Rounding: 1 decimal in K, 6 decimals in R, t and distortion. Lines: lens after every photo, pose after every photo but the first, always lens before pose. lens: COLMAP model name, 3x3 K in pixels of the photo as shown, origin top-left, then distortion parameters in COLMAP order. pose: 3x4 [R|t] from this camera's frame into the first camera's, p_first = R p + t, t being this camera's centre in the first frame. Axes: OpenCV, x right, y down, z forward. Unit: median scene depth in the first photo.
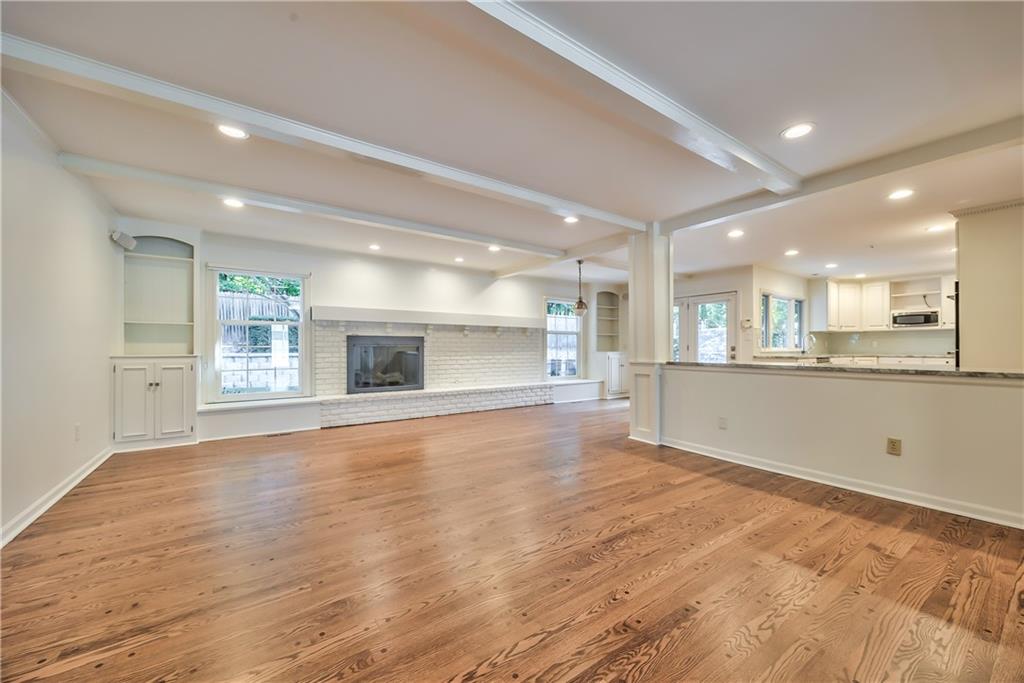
lens RADIAL K [[392.2, 0, 513.6], [0, 392.2, 347.2], [0, 0, 1]] dist [-0.002932, -0.000019]
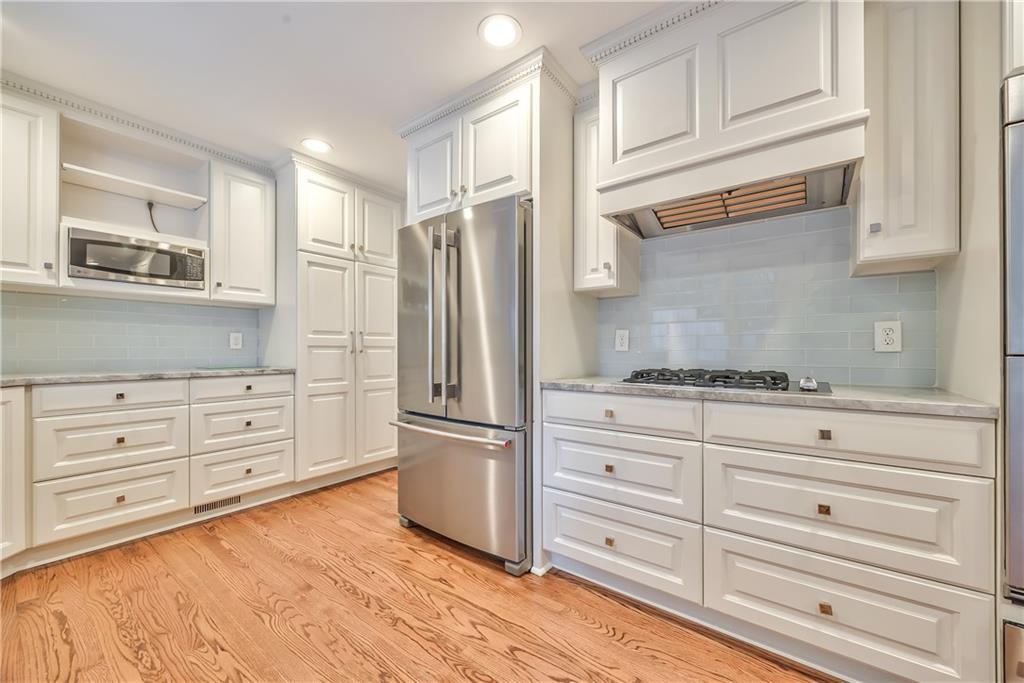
lens RADIAL K [[392.2, 0, 511.0], [0, 392.2, 348.1], [0, 0, 1]] dist [-0.002932, -0.000019]
pose [[-0.299818, 0.007054, 0.953970, 0.757817], [0.000324, 0.999973, -0.007293, 0.003574], [-0.953996, -0.001878, -0.299812, 0.979172]]
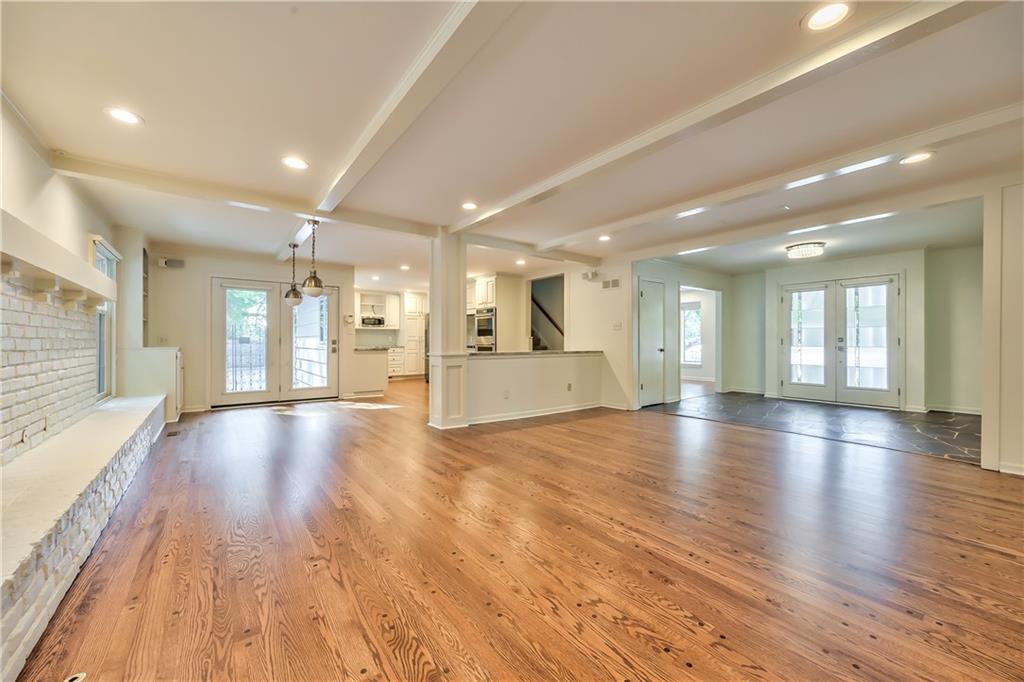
lens RADIAL K [[392.2, 0, 514.3], [0, 392.2, 347.9], [0, 0, 1]] dist [-0.002932, -0.000019]
pose [[-0.037796, -0.016458, 0.999150, -0.558521], [-0.003428, 0.999861, 0.016340, 0.000908], [-0.999280, -0.002807, -0.037847, 0.642899]]
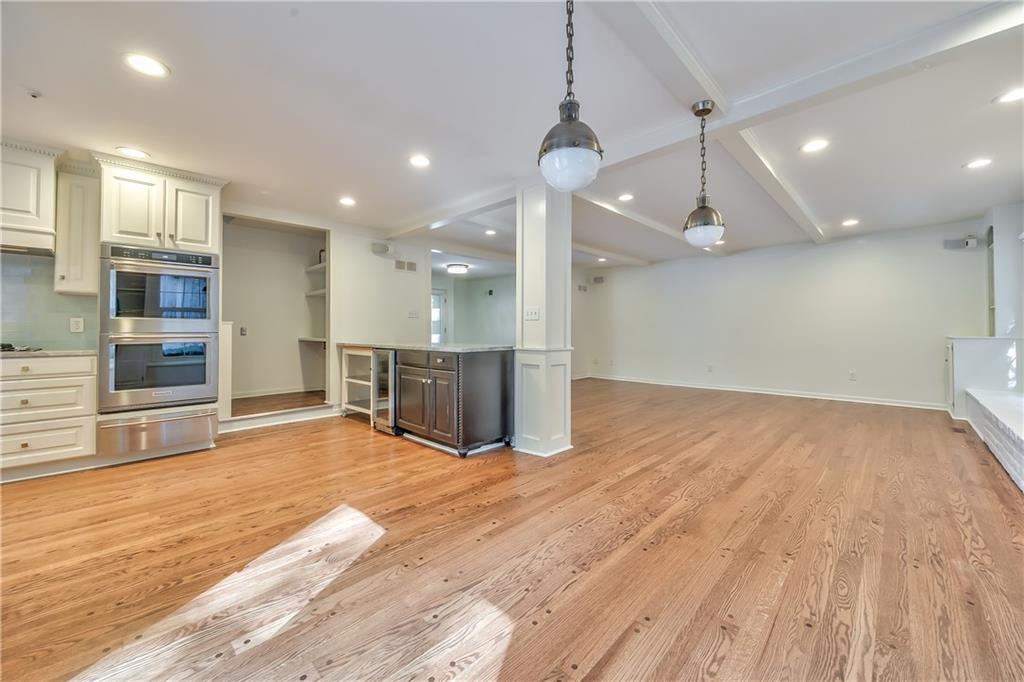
lens RADIAL K [[392.2, 0, 507.1], [0, 392.2, 325.3], [0, 0, 1]] dist [-0.002932, -0.000019]
pose [[-0.985733, -0.001511, -0.168312, 0.417430], [0.001380, 0.999854, -0.017058, 0.004496], [0.168313, -0.017047, -0.985586, 1.316709]]
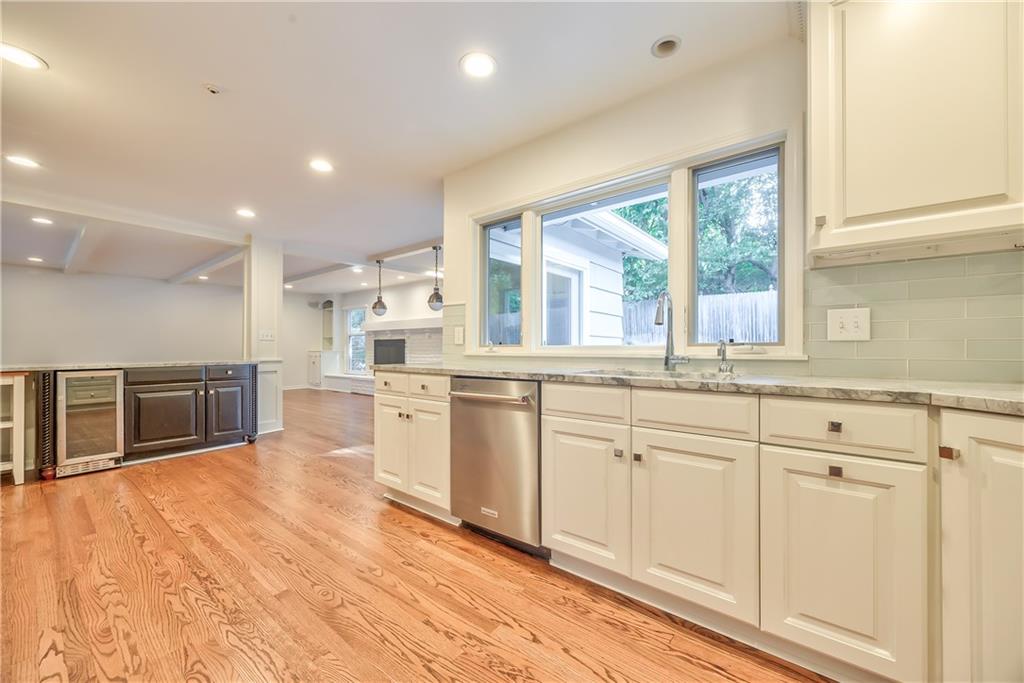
lens RADIAL K [[392.2, 0, 514.5], [0, 392.2, 348.9], [0, 0, 1]] dist [-0.002932, -0.000019]
pose [[0.276111, 0.002506, -0.961122, 1.207941], [0.001891, 0.999993, 0.003150, 0.003036], [0.961124, -0.002688, 0.276104, 1.034862]]
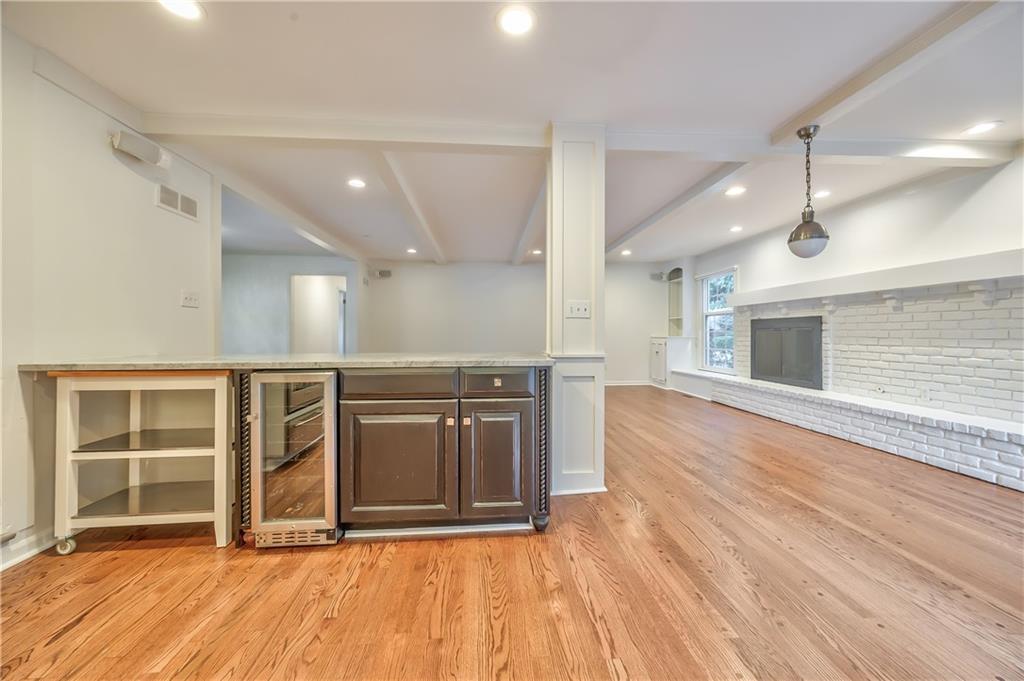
lens RADIAL K [[392.2, 0, 508.7], [0, 392.2, 332.8], [0, 0, 1]] dist [-0.002932, -0.000019]
pose [[-0.522167, -0.001380, -0.852842, 0.694671], [0.002946, 0.999990, -0.003422, 0.004566], [0.852838, -0.004300, -0.522158, 0.926416]]
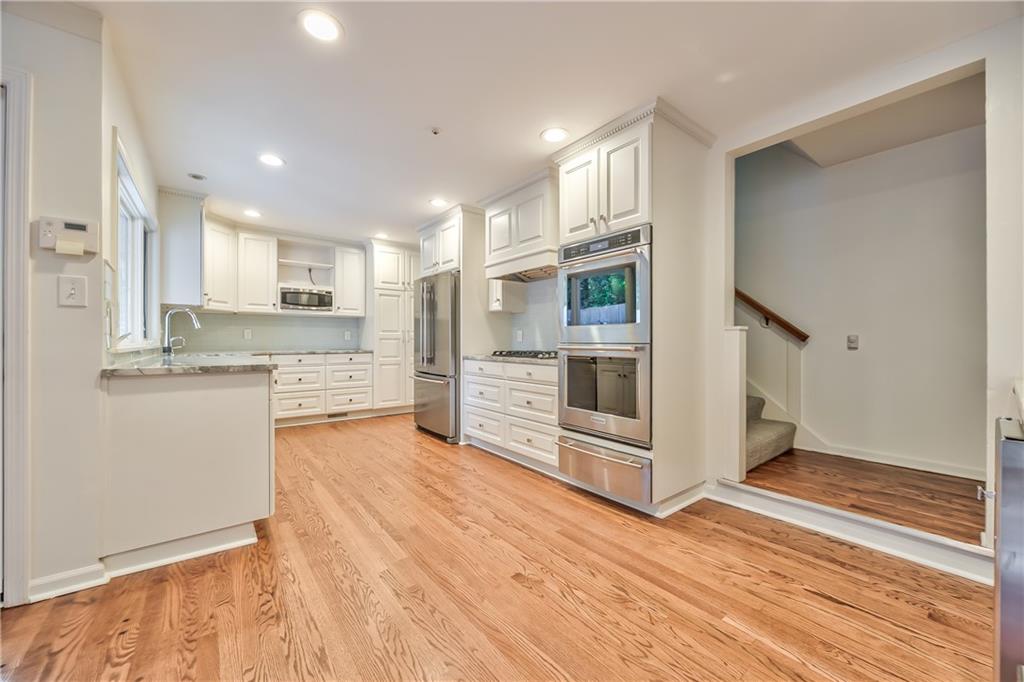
lens RADIAL K [[392.2, 0, 514.7], [0, 392.2, 339.4], [0, 0, 1]] dist [-0.002932, -0.000019]
pose [[-0.050814, 0.004066, 0.998700, 0.373049], [-0.001607, 0.999990, -0.004153, 0.002758], [-0.998707, -0.001816, -0.050807, 0.808667]]
